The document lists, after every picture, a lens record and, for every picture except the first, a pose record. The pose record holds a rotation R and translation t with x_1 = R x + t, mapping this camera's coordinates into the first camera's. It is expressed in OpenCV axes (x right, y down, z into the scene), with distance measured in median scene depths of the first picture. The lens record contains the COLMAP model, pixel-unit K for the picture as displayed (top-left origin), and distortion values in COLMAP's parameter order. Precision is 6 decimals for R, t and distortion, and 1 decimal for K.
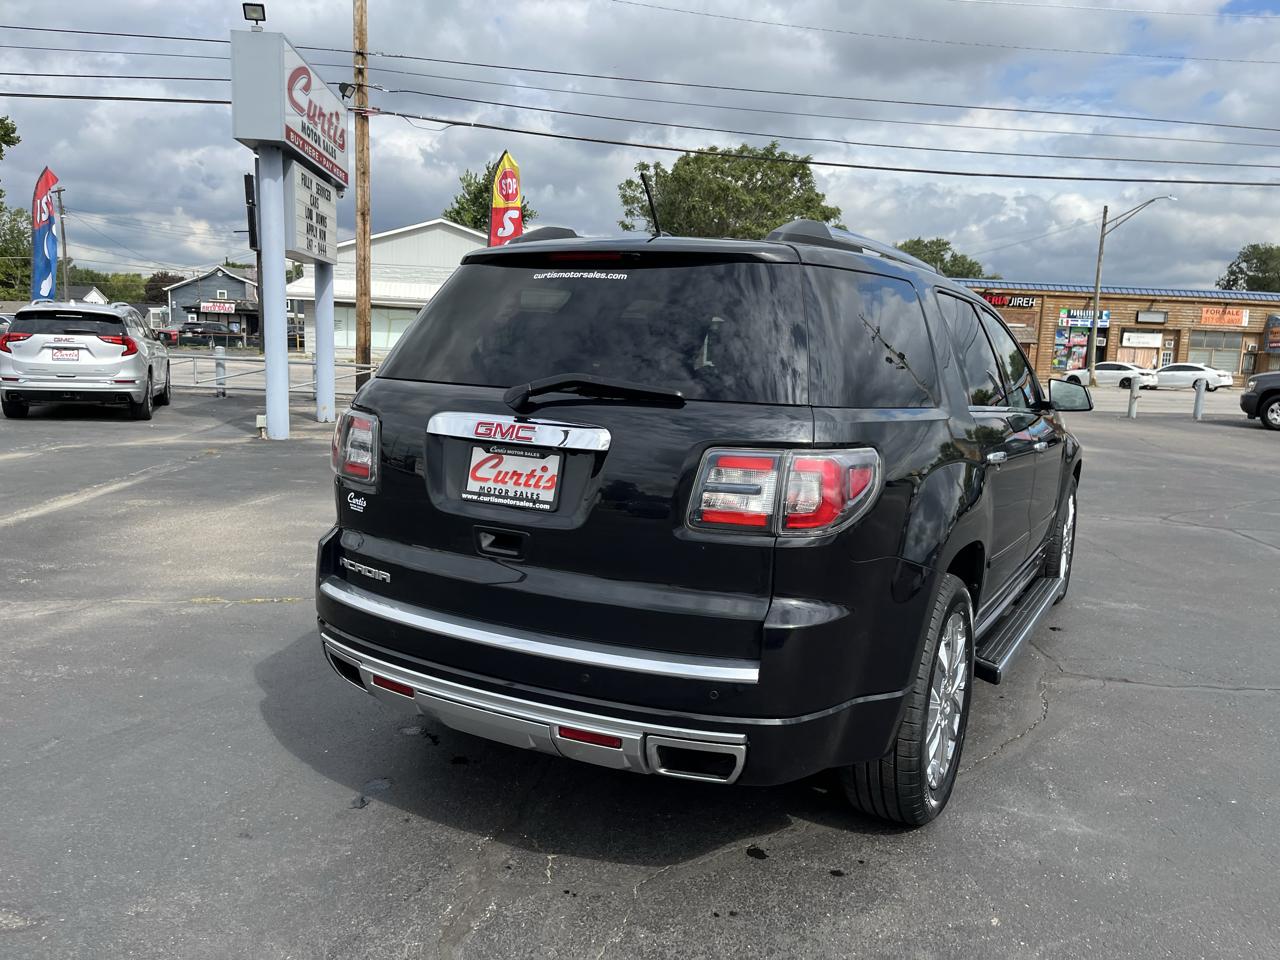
lens RADIAL K [[972.8, 0, 653.5], [0, 972.8, 490.8], [0, 0, 1]] dist [0.060315, -0.080856]
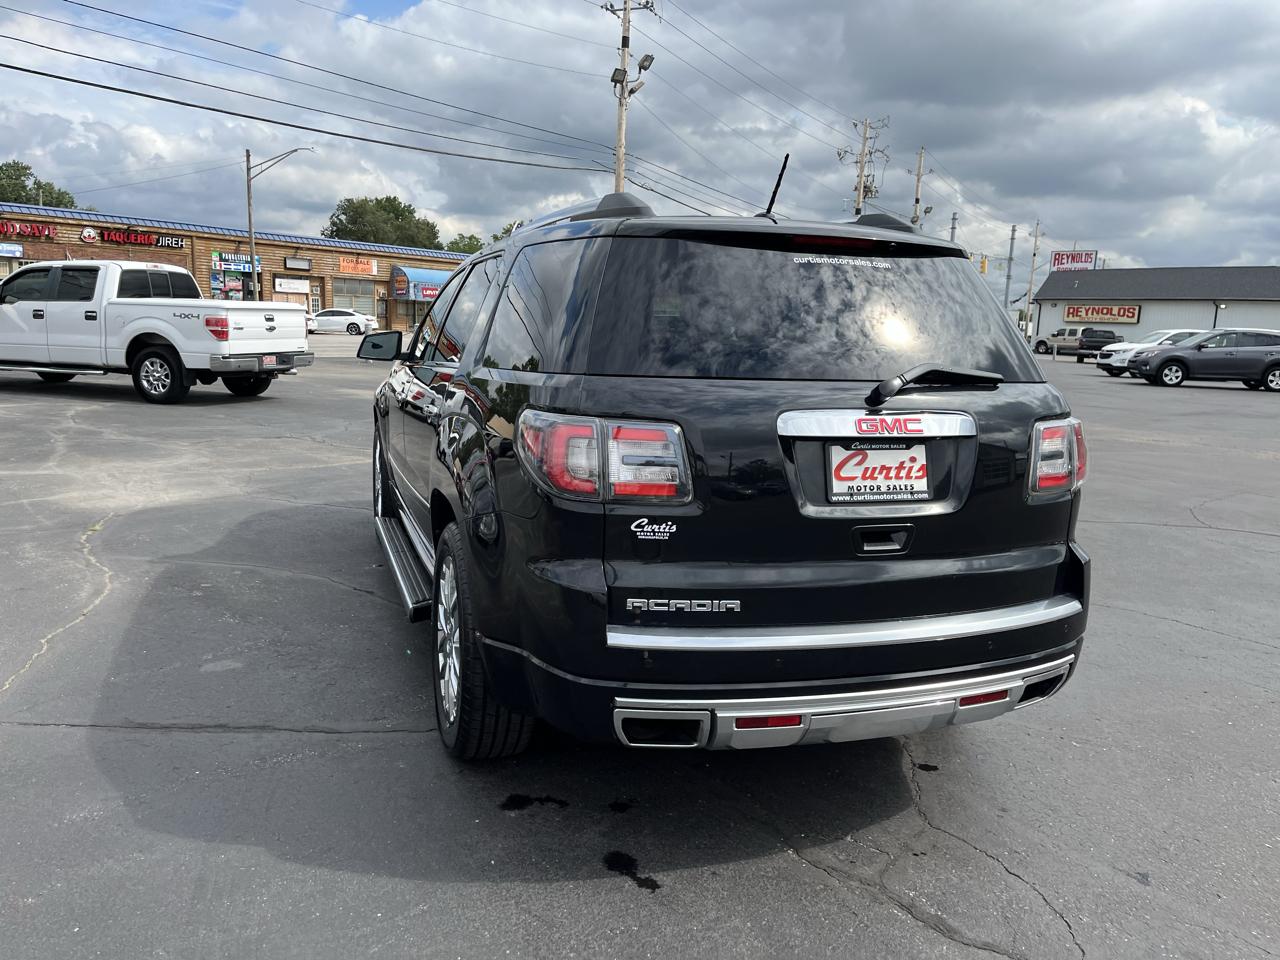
lens RADIAL K [[972.8, 0, 651.8], [0, 972.8, 488.7], [0, 0, 1]] dist [0.060315, -0.080856]
pose [[0.662459, -0.139417, 0.736010, -0.198603], [0.098872, 0.990206, 0.098576, -0.022686], [-0.742545, 0.007468, 0.669755, 0.099019]]
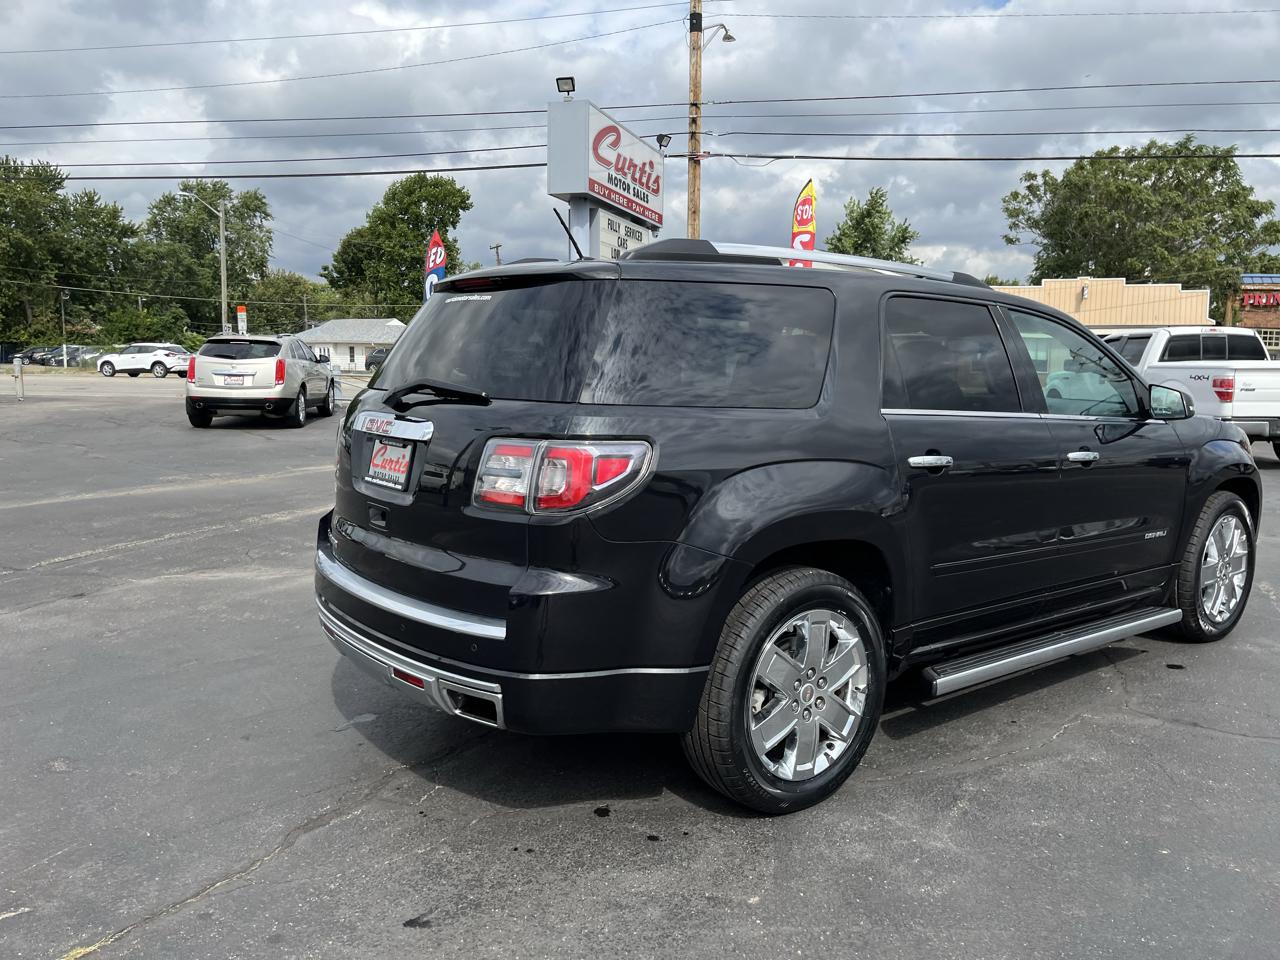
lens RADIAL K [[972.8, 0, 653.5], [0, 972.8, 472.4], [0, 0, 1]] dist [0.060315, -0.080856]
pose [[0.923033, 0.019474, -0.384226, 0.123437], [-0.035929, 0.998717, -0.035694, 0.005735], [0.383038, 0.046752, 0.922549, -0.002079]]
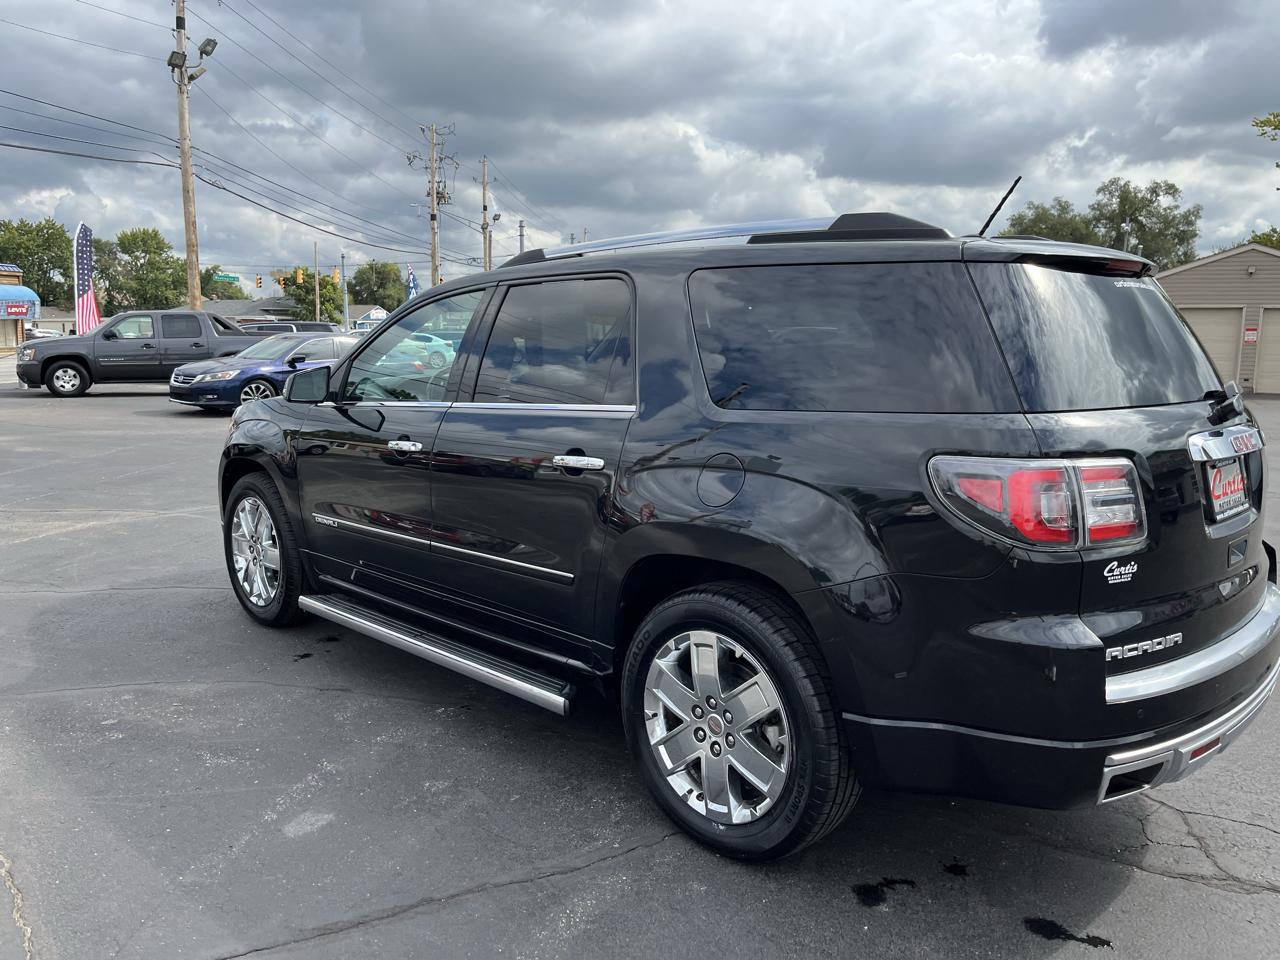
lens RADIAL K [[972.8, 0, 650.2], [0, 972.8, 490.8], [0, 0, 1]] dist [0.060315, -0.080856]
pose [[0.277523, -0.185539, 0.942633, -0.249079], [0.146742, 0.977848, 0.149267, -0.049045], [-0.949446, 0.096899, 0.298602, 0.245081]]
